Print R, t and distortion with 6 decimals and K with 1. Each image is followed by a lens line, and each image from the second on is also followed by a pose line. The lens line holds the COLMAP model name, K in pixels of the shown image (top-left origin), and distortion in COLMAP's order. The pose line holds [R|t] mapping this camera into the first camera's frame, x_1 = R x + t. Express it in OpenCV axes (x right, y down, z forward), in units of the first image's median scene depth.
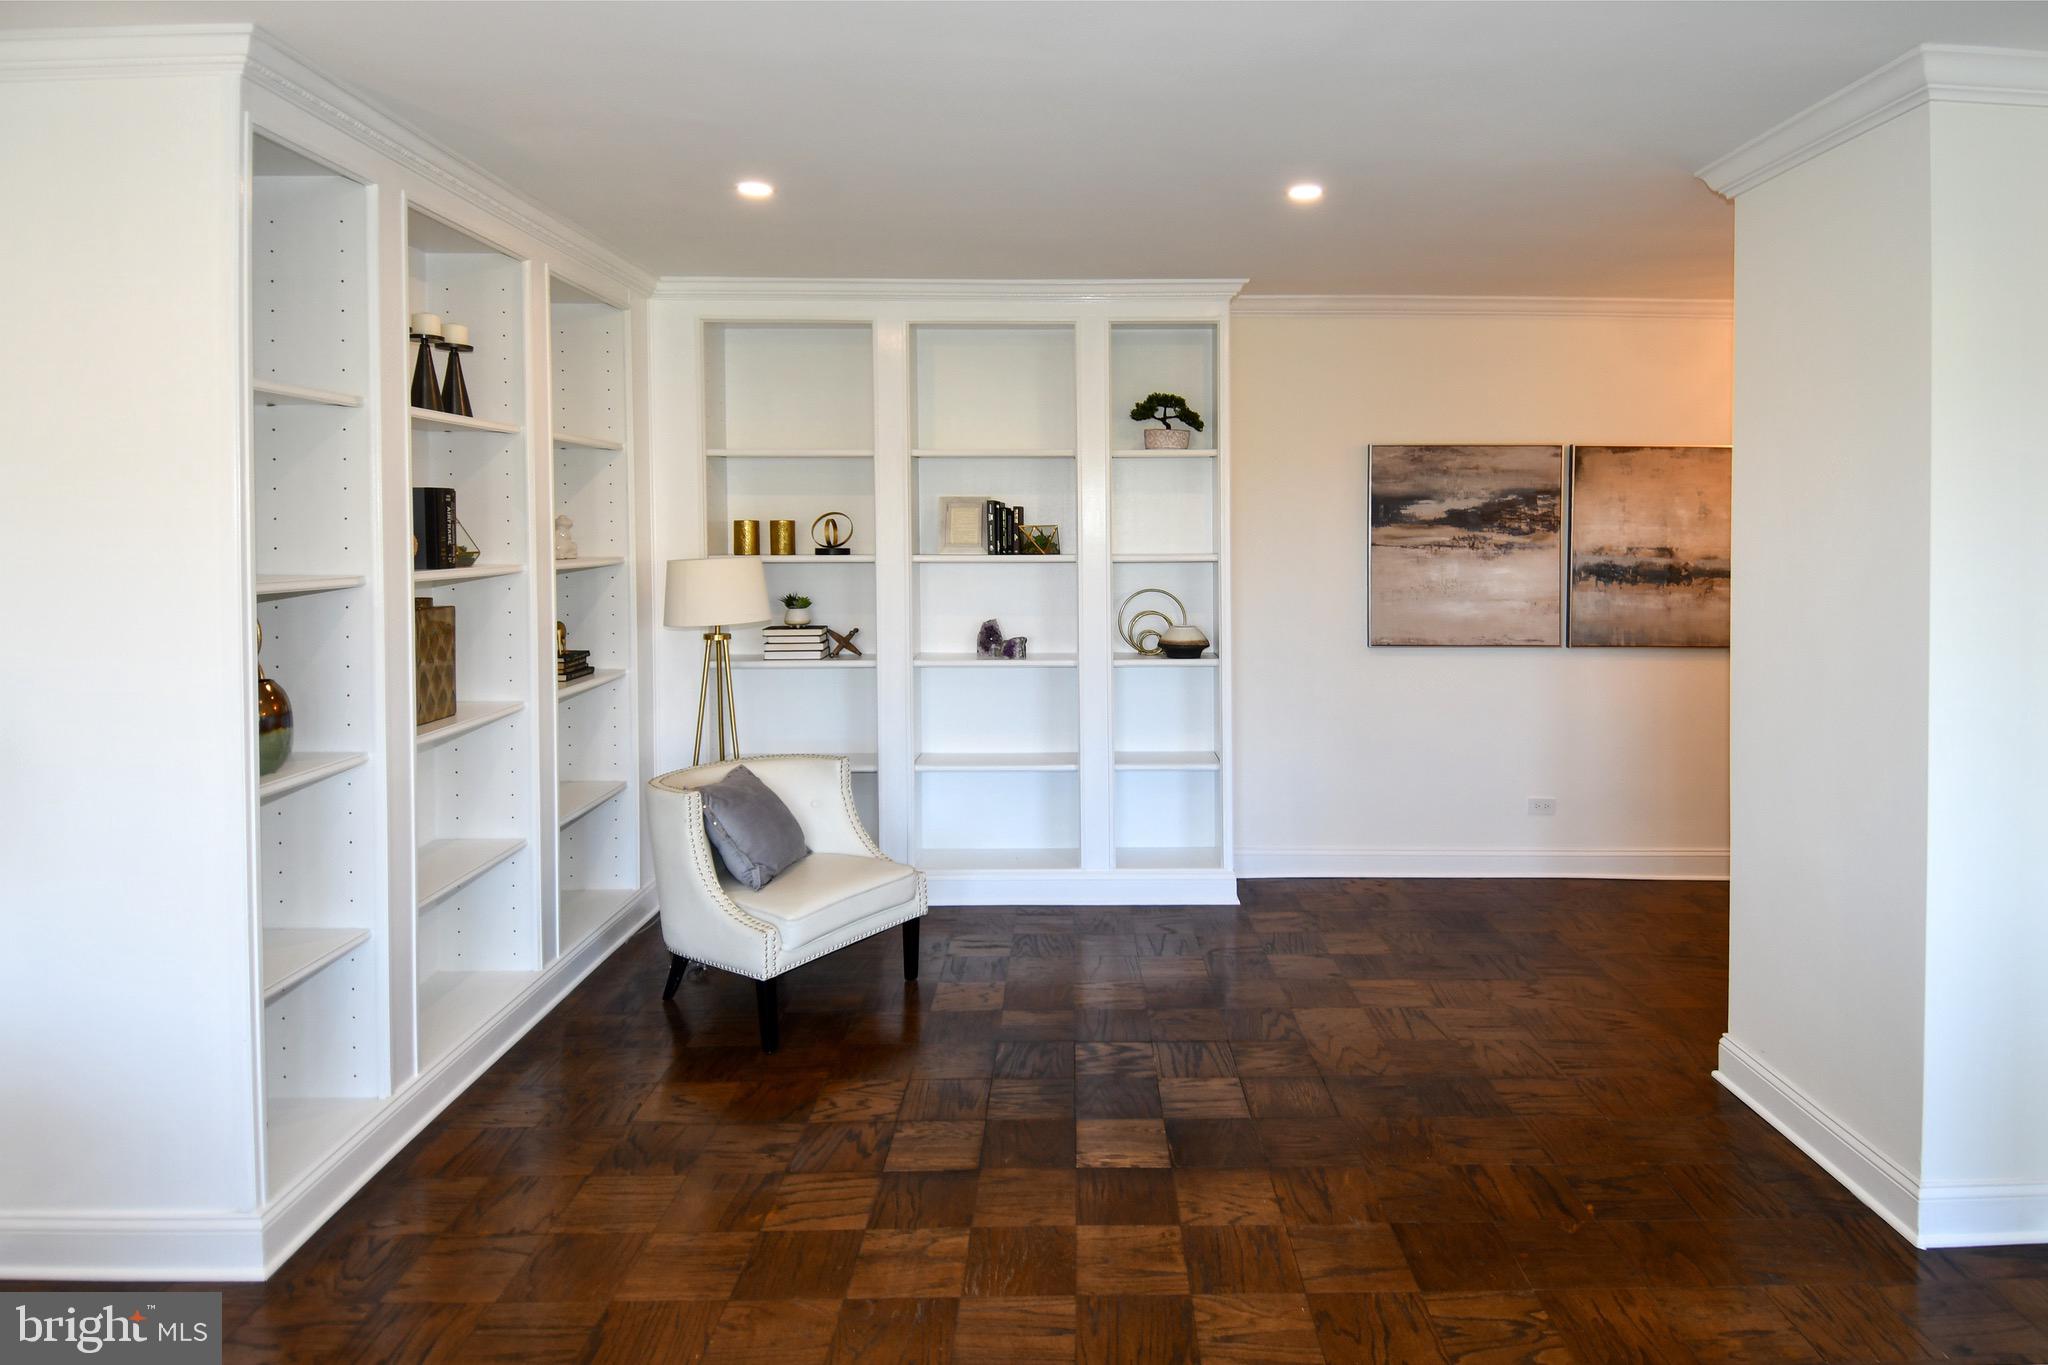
lens RADIAL K [[1061.1, 0, 1023.6], [0, 1061.1, 553.0], [0, 0, 1]] dist [-0.001886, -0.000586]
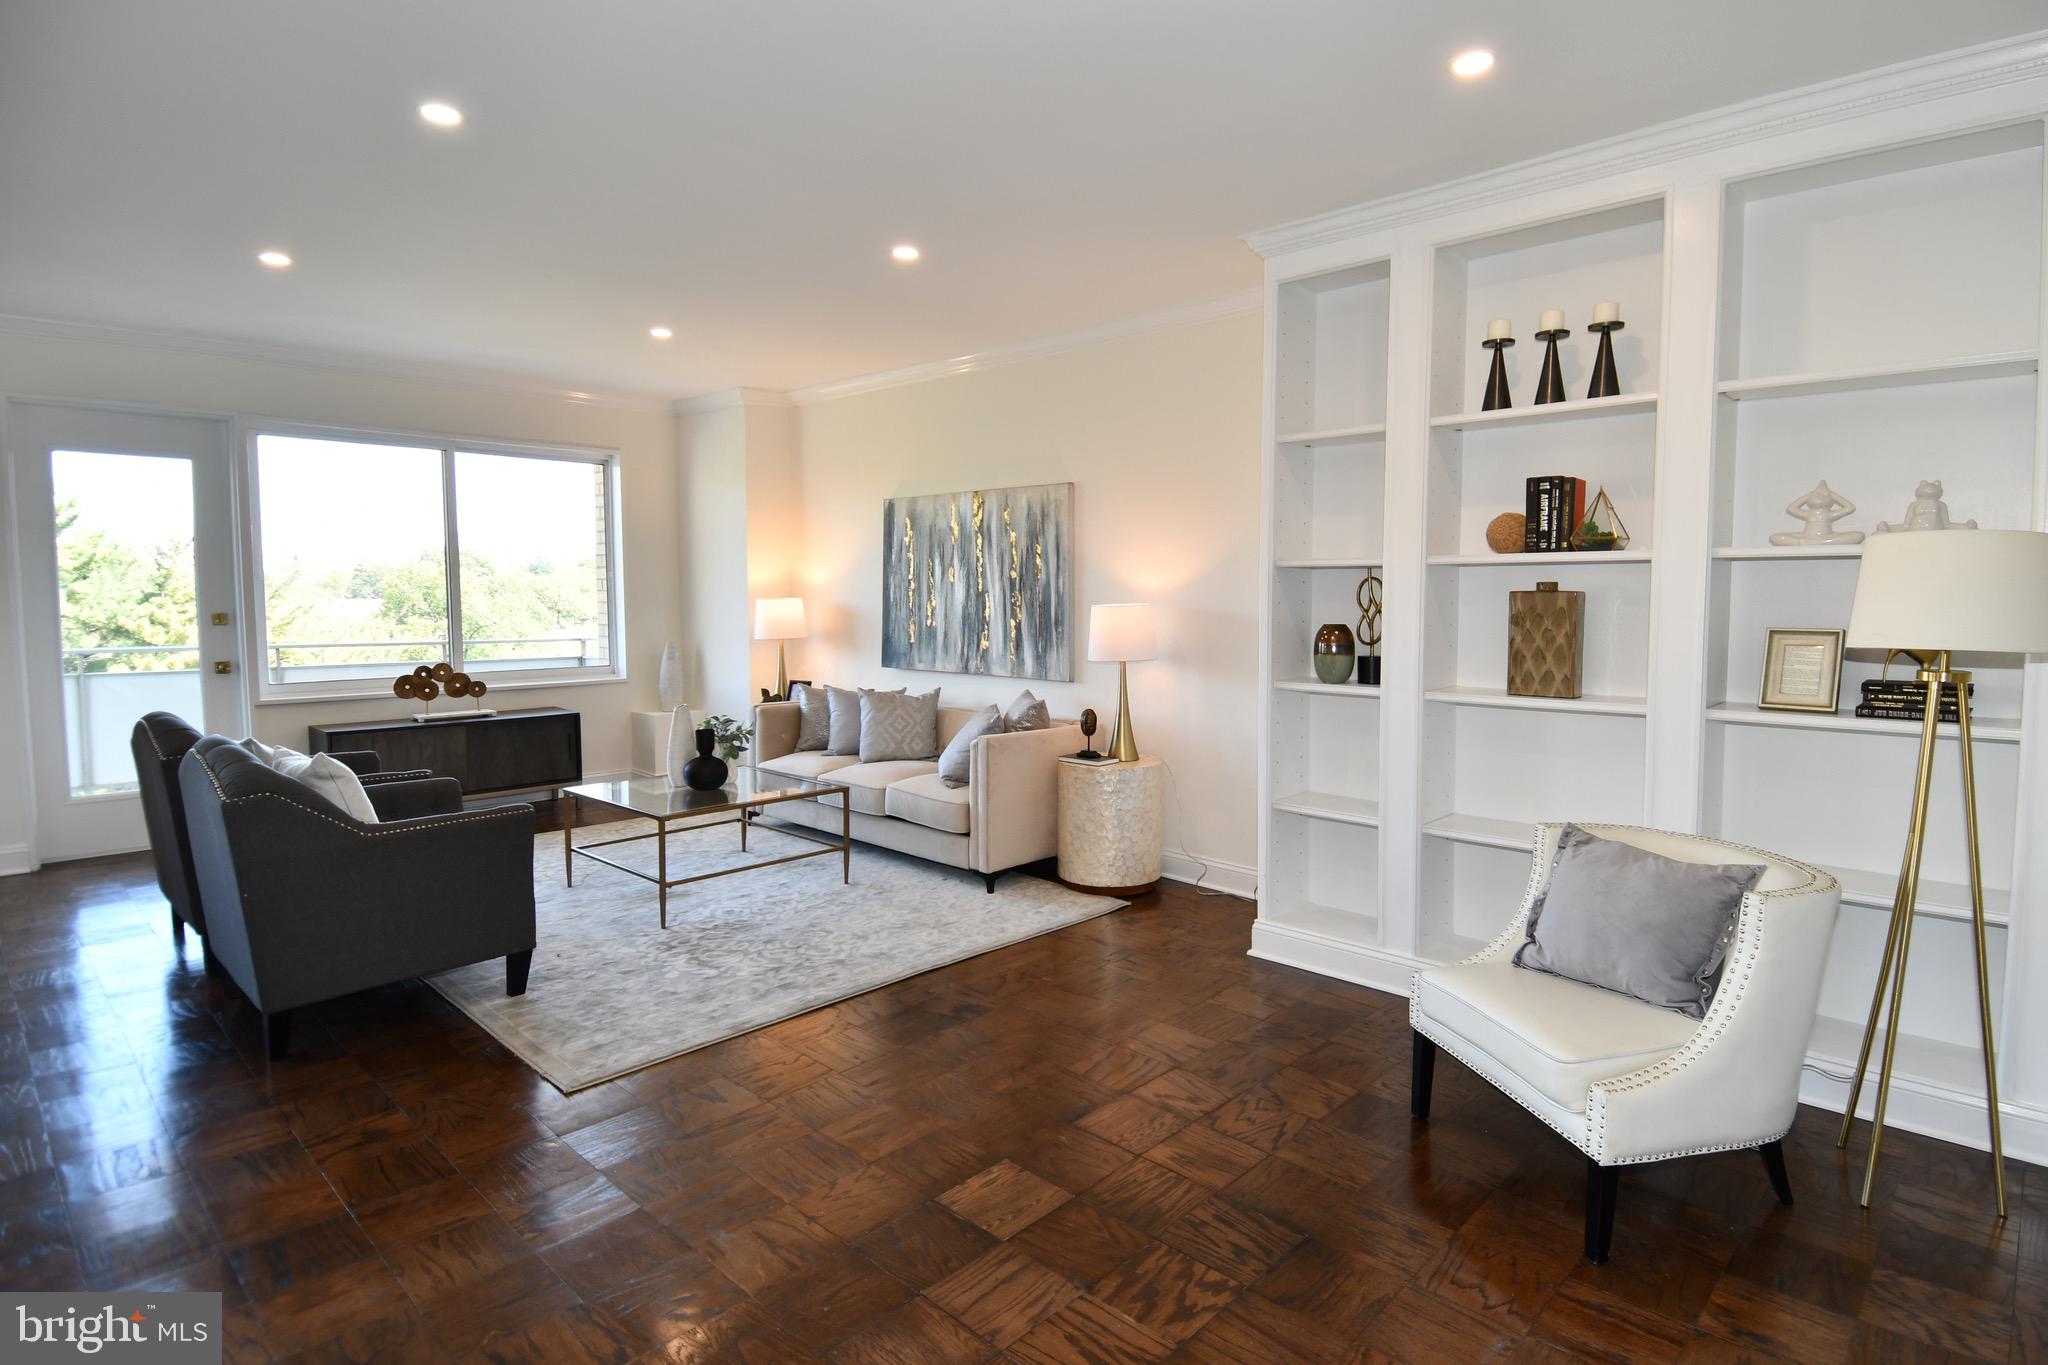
lens RADIAL K [[1088.7, 0, 1024.0], [0, 1088.7, 682.5], [0, 0, 1]] dist [-0.001289, -0.000241]
pose [[-0.663059, 0.063941, -0.745831, 0.625626], [-0.012198, 0.995290, 0.096171, 0.045061], [0.748468, 0.072865, -0.659156, 1.365699]]
